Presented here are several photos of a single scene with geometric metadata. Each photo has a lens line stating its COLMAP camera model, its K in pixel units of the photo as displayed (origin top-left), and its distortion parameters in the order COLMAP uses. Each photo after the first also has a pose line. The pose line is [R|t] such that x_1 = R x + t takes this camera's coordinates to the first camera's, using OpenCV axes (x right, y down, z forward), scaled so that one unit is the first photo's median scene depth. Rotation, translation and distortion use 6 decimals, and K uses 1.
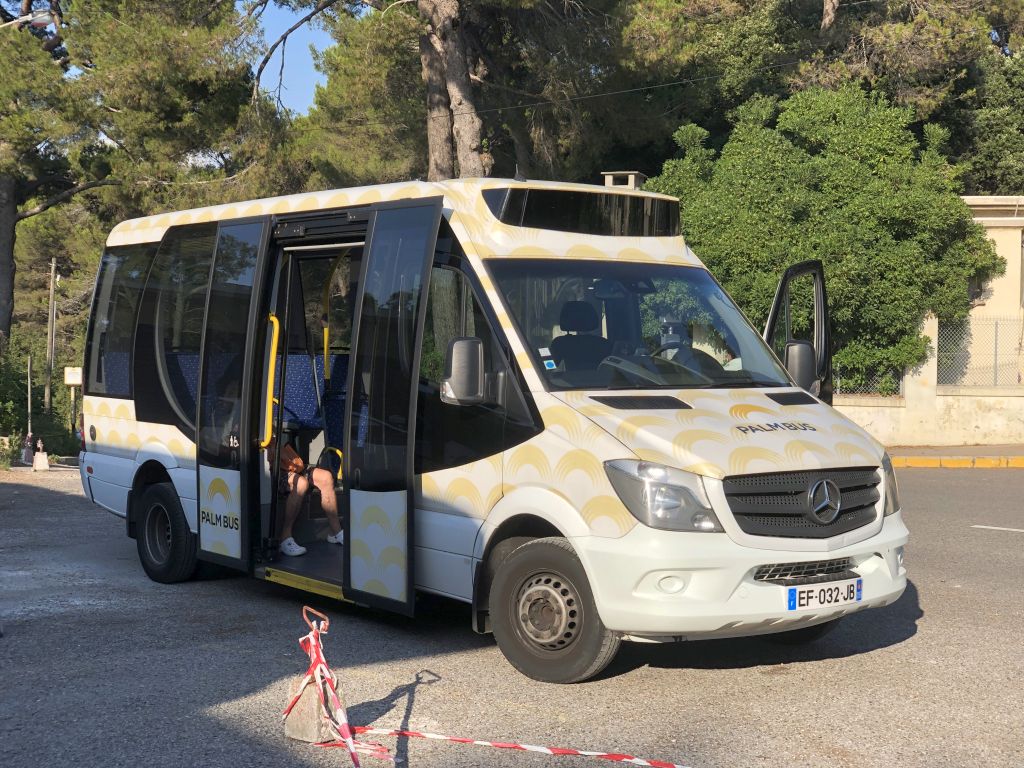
lens RADIAL K [[1543.8, 0, 512.0], [0, 1543.8, 384.0], [0, 0, 1]] dist [0.189729, -0.627296]
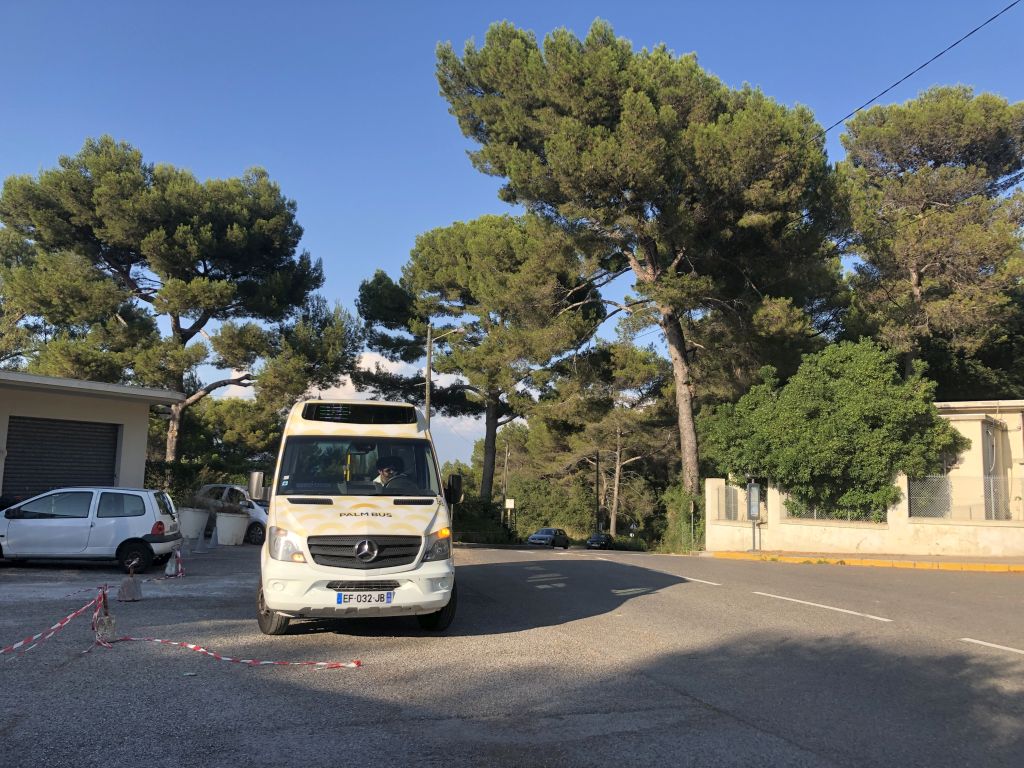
lens RADIAL K [[845.6, 0, 512.0], [0, 845.6, 384.0], [0, 0, 1]] dist [0.006877, 0.018069]
pose [[0.917491, -0.036936, -0.396038, 0.248629], [-0.024518, 0.988534, -0.148996, 0.005801], [0.397000, 0.146413, 0.906065, 0.011245]]
